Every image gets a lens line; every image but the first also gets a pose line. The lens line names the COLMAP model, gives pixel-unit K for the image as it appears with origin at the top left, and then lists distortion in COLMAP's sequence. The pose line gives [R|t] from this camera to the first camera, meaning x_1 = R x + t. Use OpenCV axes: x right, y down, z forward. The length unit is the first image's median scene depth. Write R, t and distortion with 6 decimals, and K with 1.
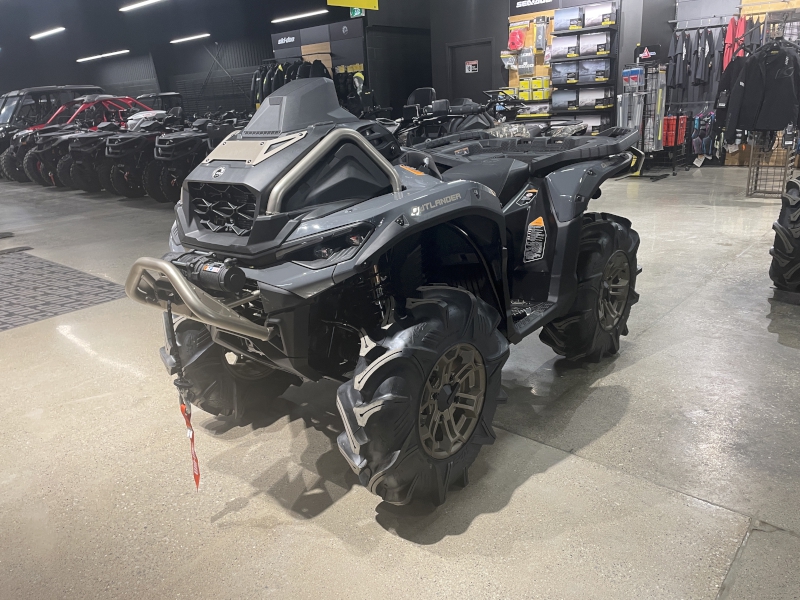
lens RADIAL K [[604.1, 0, 401.1], [0, 604.1, 296.8], [0, 0, 1]] dist [0.060720, -0.067168]
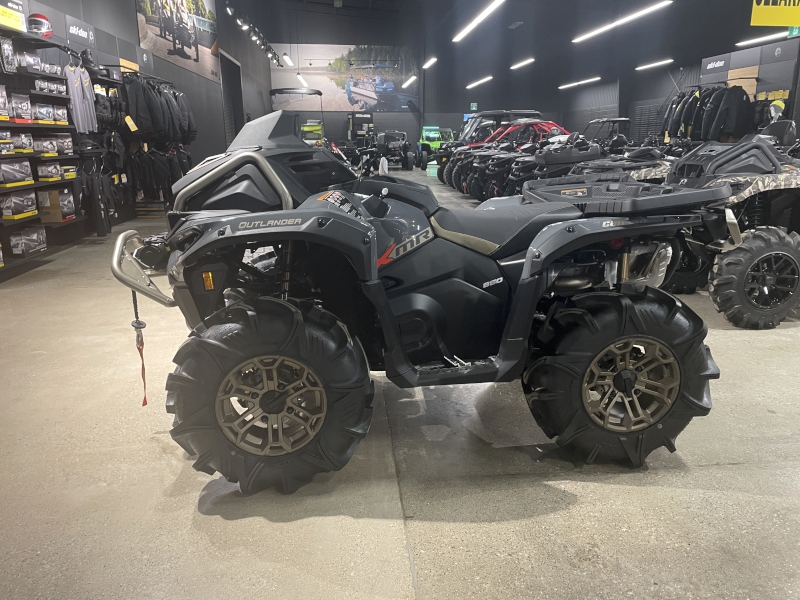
lens RADIAL K [[604.1, 0, 404.6], [0, 604.1, 297.6], [0, 0, 1]] dist [0.060720, -0.067168]
pose [[0.731509, 0.222469, -0.644517, 0.202090], [-0.245018, 0.967900, 0.056003, -0.029742], [0.636287, 0.116952, 0.762536, 0.066710]]
